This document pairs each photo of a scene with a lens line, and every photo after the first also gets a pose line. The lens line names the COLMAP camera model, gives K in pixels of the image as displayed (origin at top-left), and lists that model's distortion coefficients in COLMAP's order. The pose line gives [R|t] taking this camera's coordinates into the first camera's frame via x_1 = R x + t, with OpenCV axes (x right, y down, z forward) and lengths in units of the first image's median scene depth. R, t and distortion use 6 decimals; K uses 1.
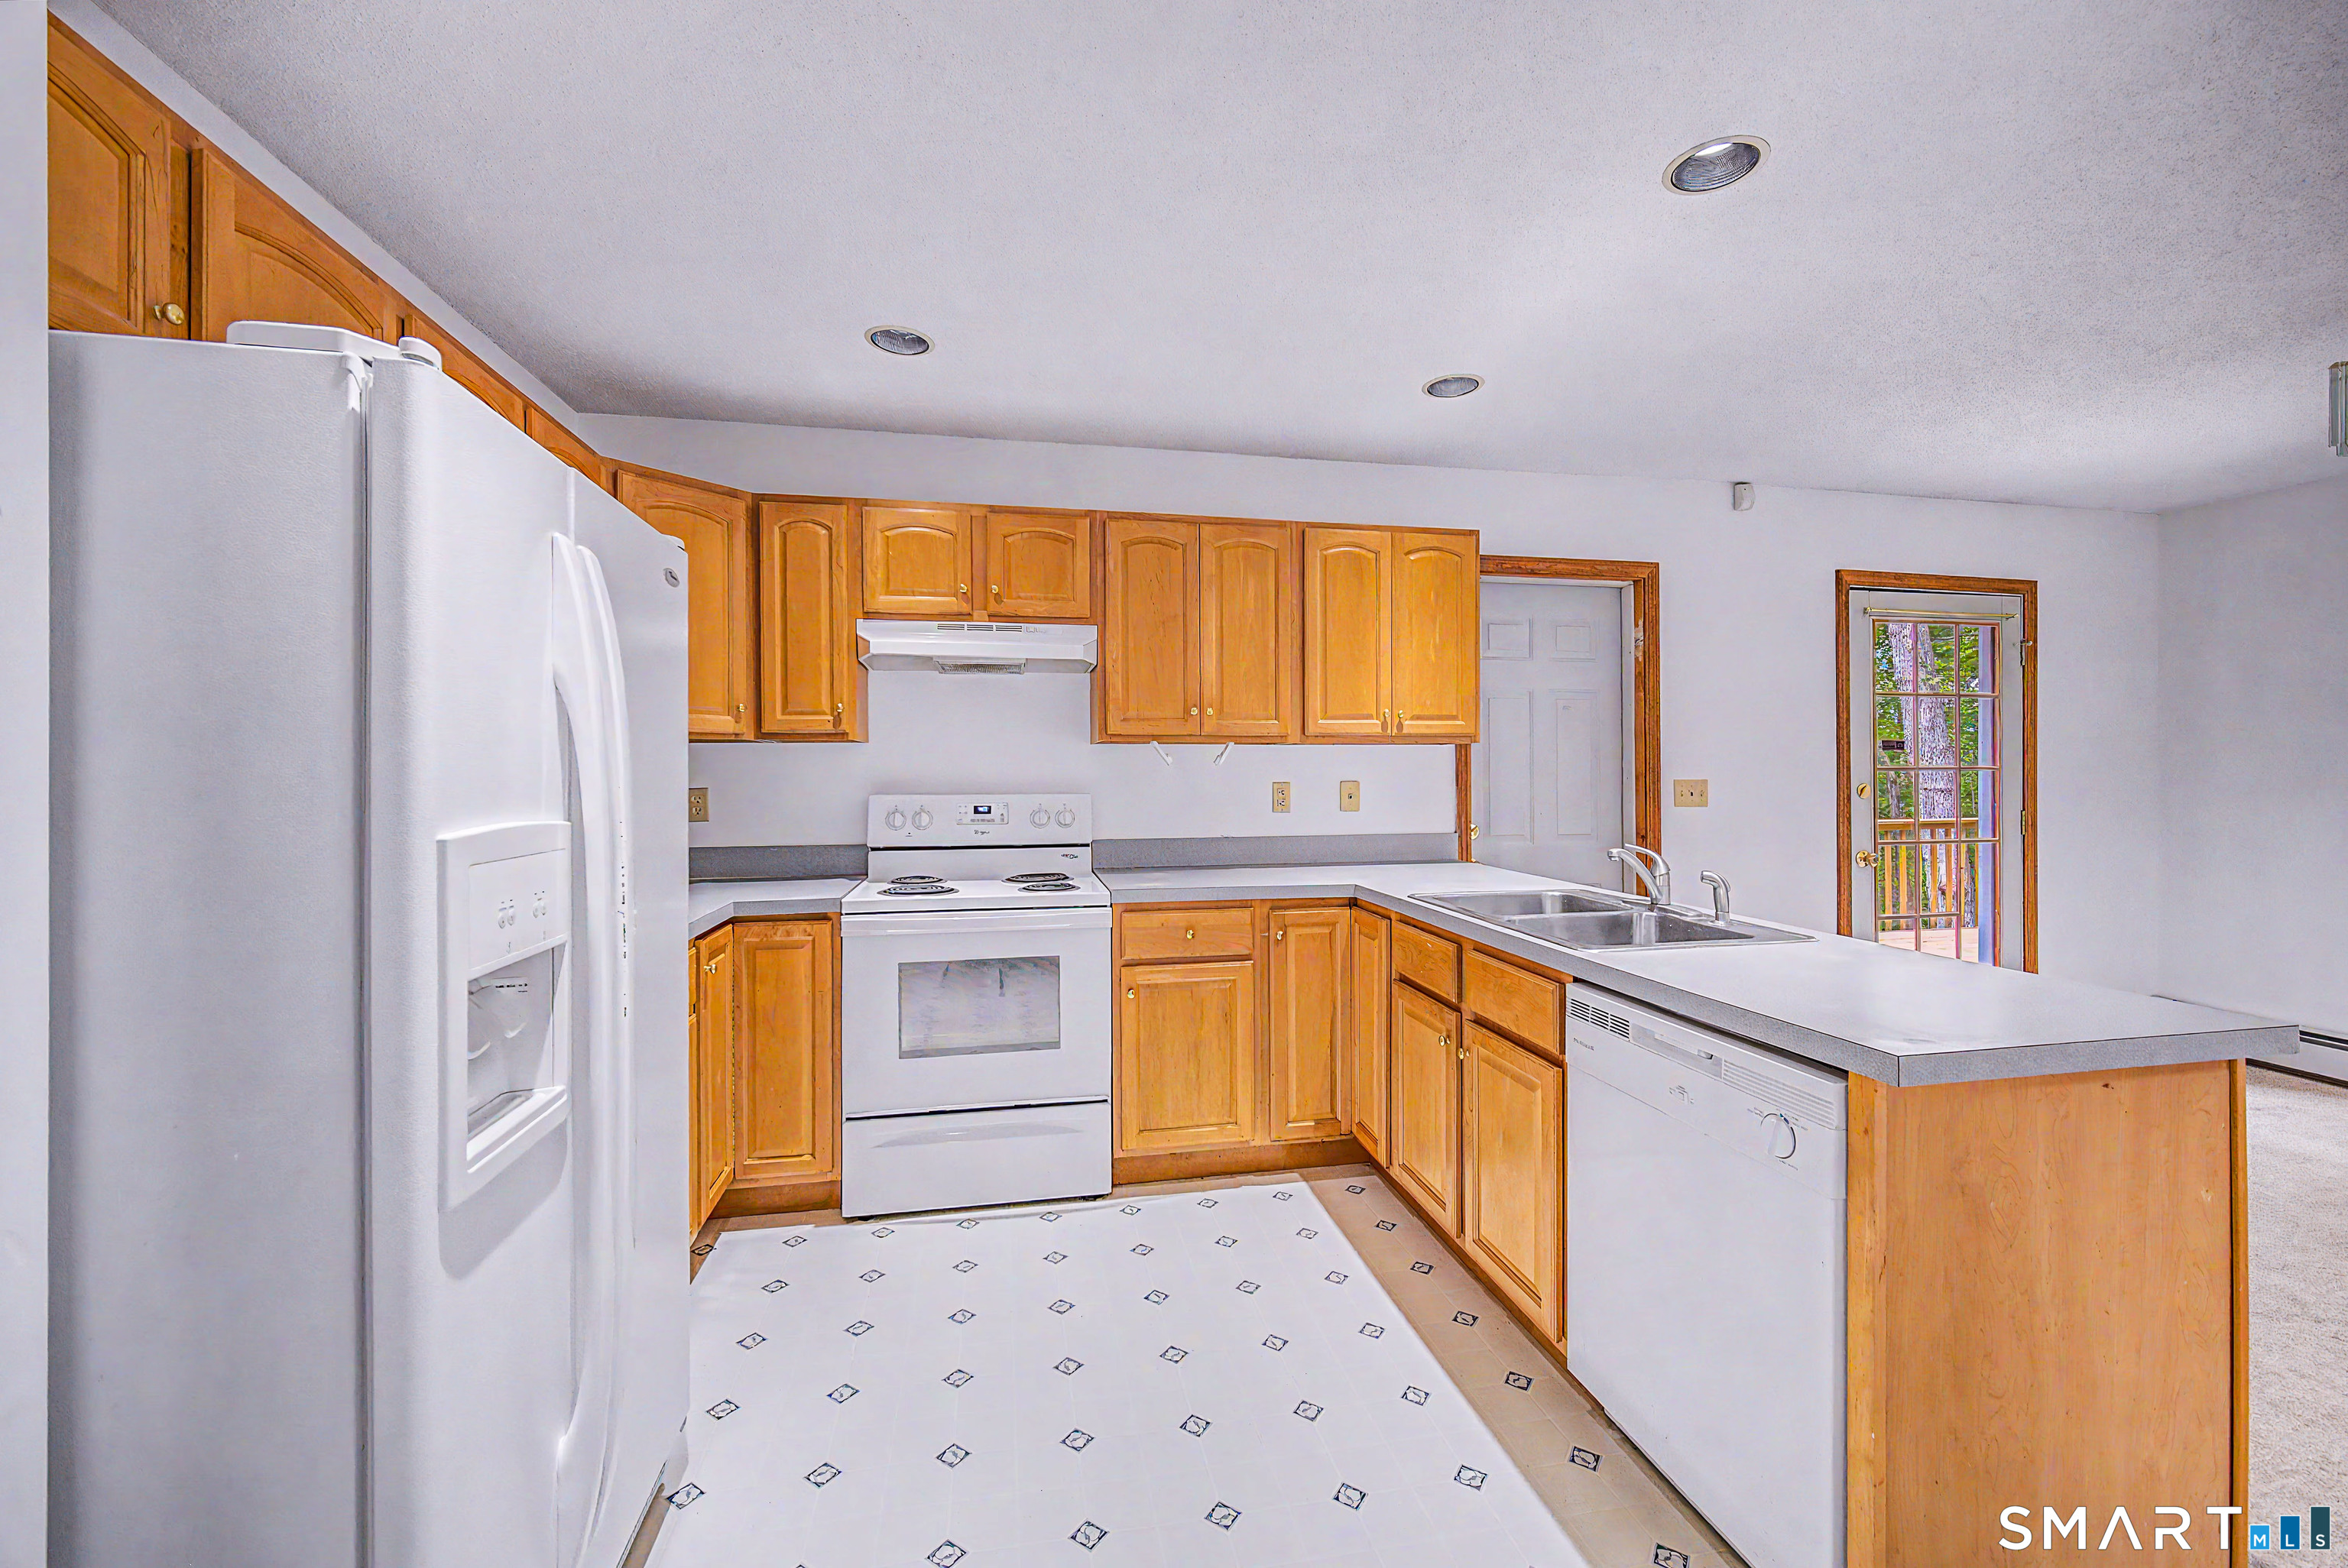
lens RADIAL K [[941.6, 0, 1181.1], [0, 941.6, 771.7], [0, 0, 1]] dist [-0.005458, 0.001352]
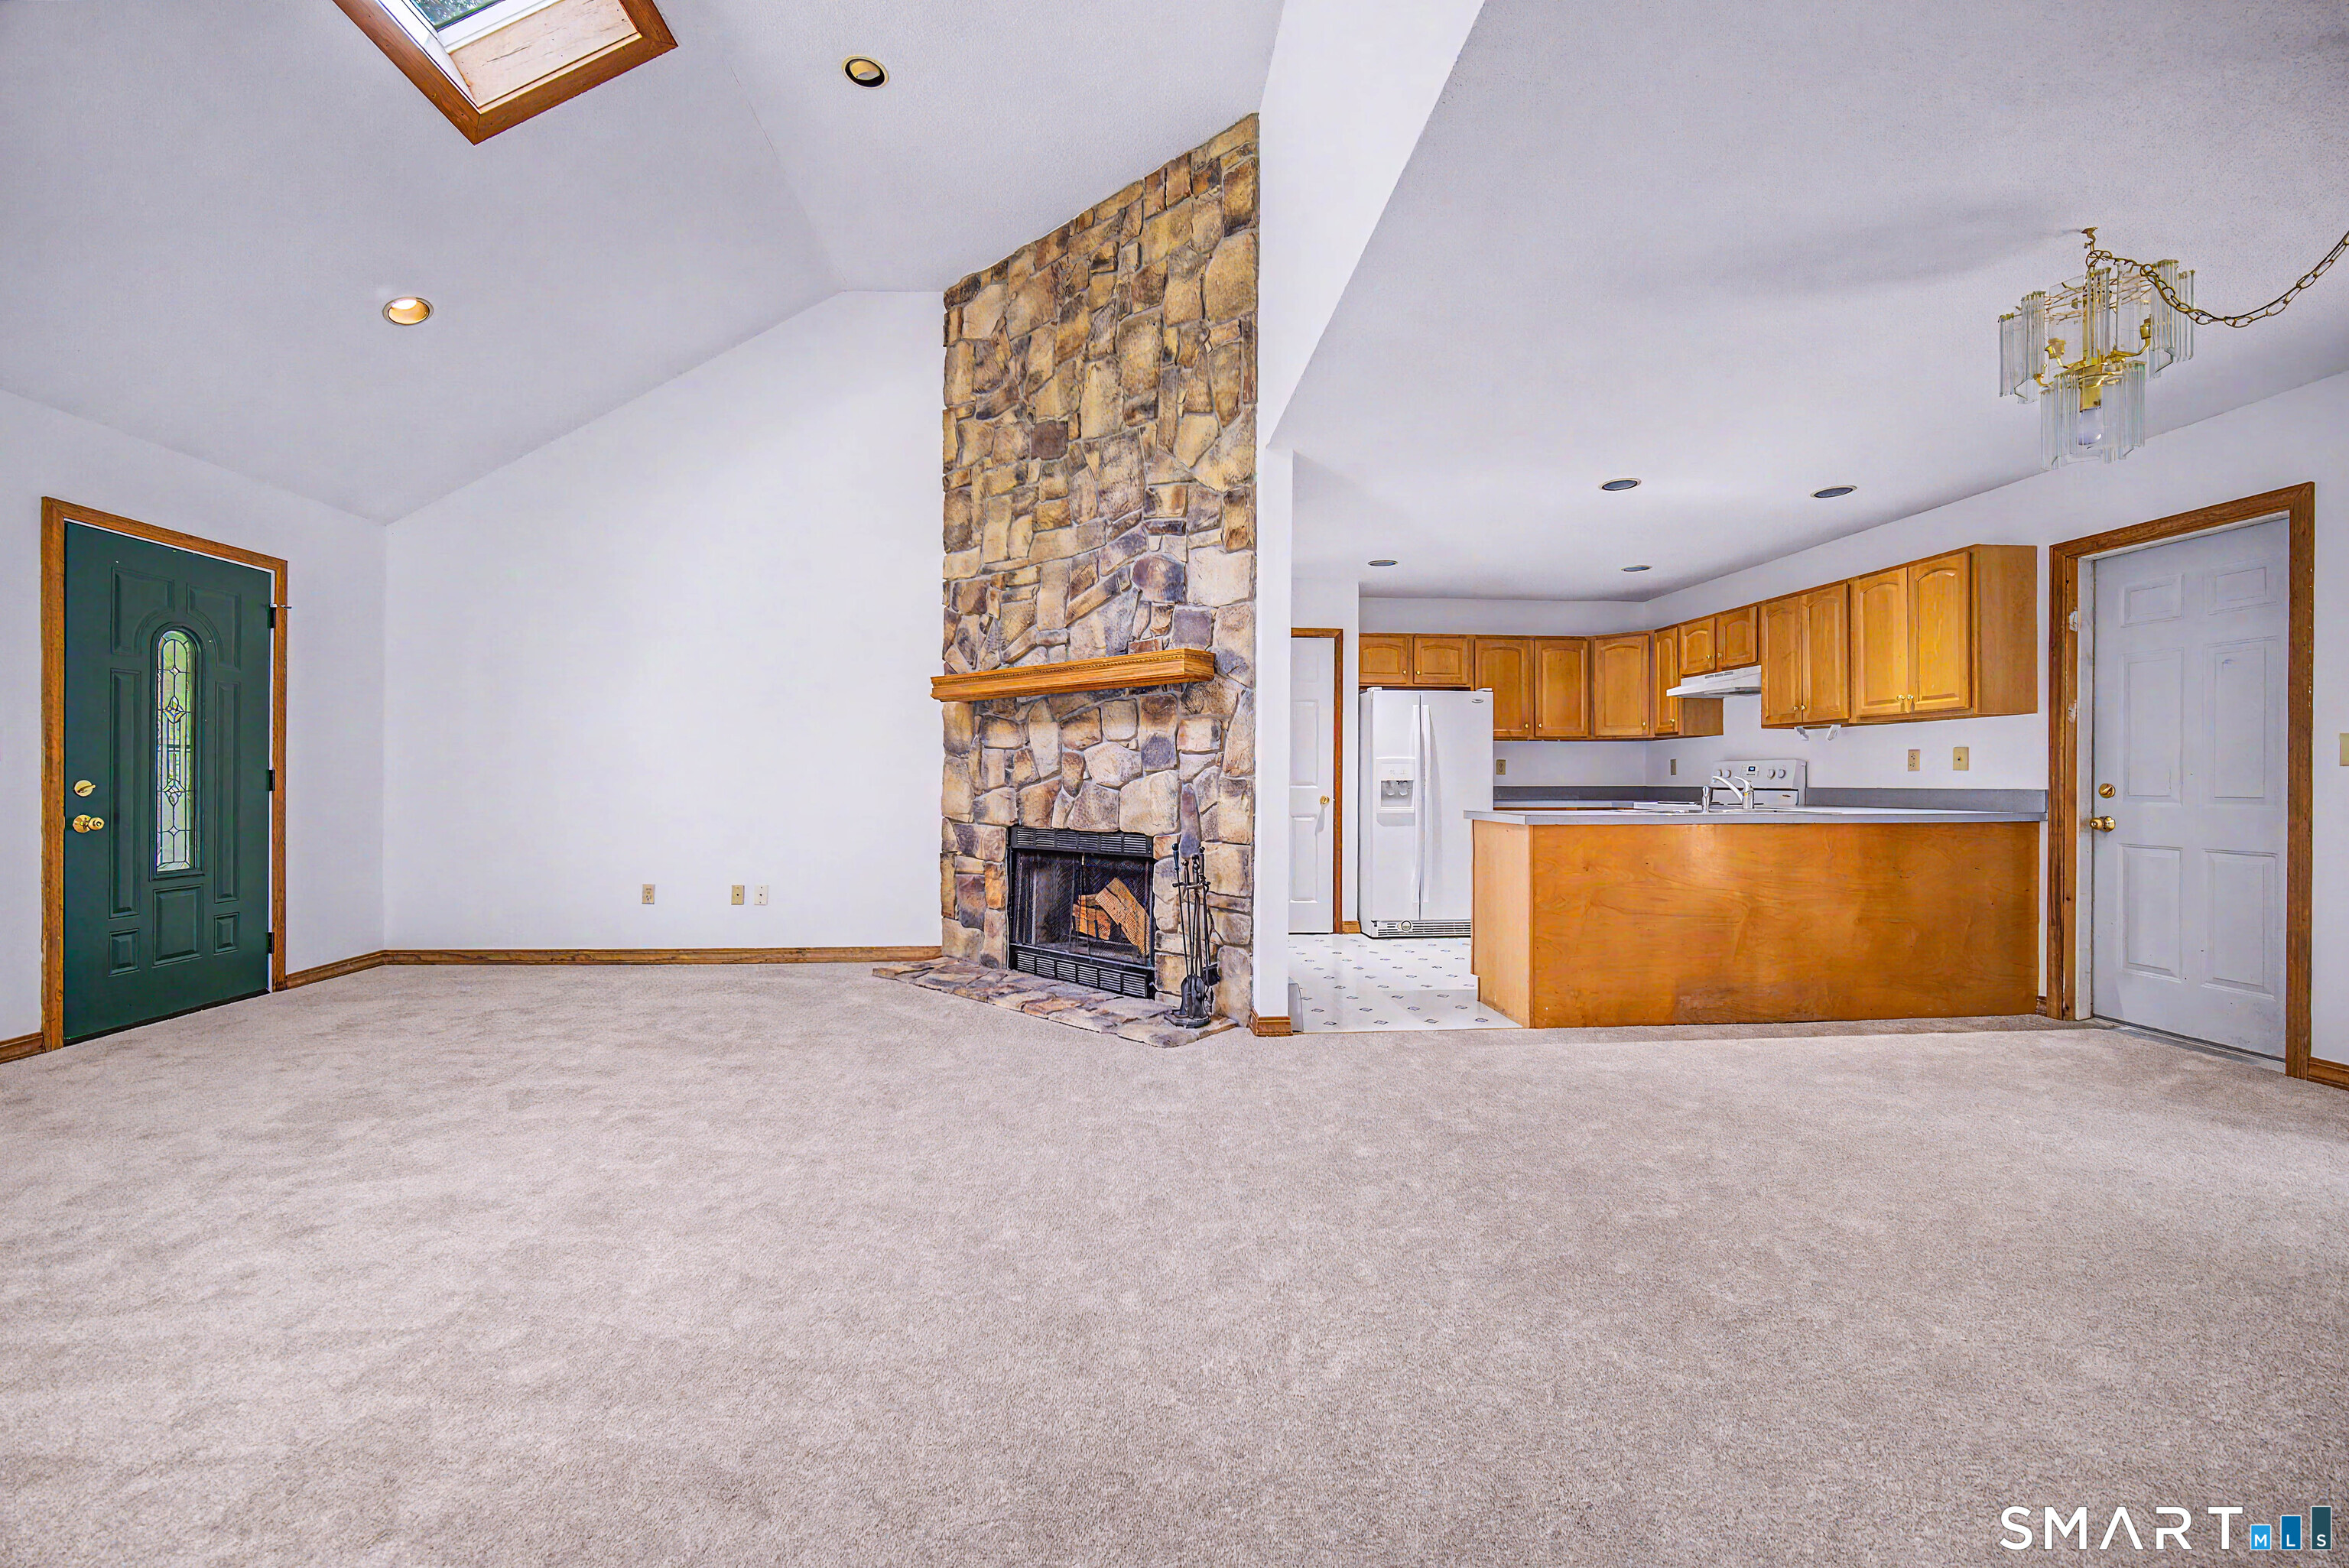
lens RADIAL K [[942.0, 0, 1185.6], [0, 942.0, 778.4], [0, 0, 1]] dist [-0.005458, 0.001352]
pose [[-0.094103, 0.000606, -0.995562, 1.820228], [0.000329, 1.000000, 0.000578, 0.060518], [0.995562, -0.000273, -0.094103, 0.076133]]
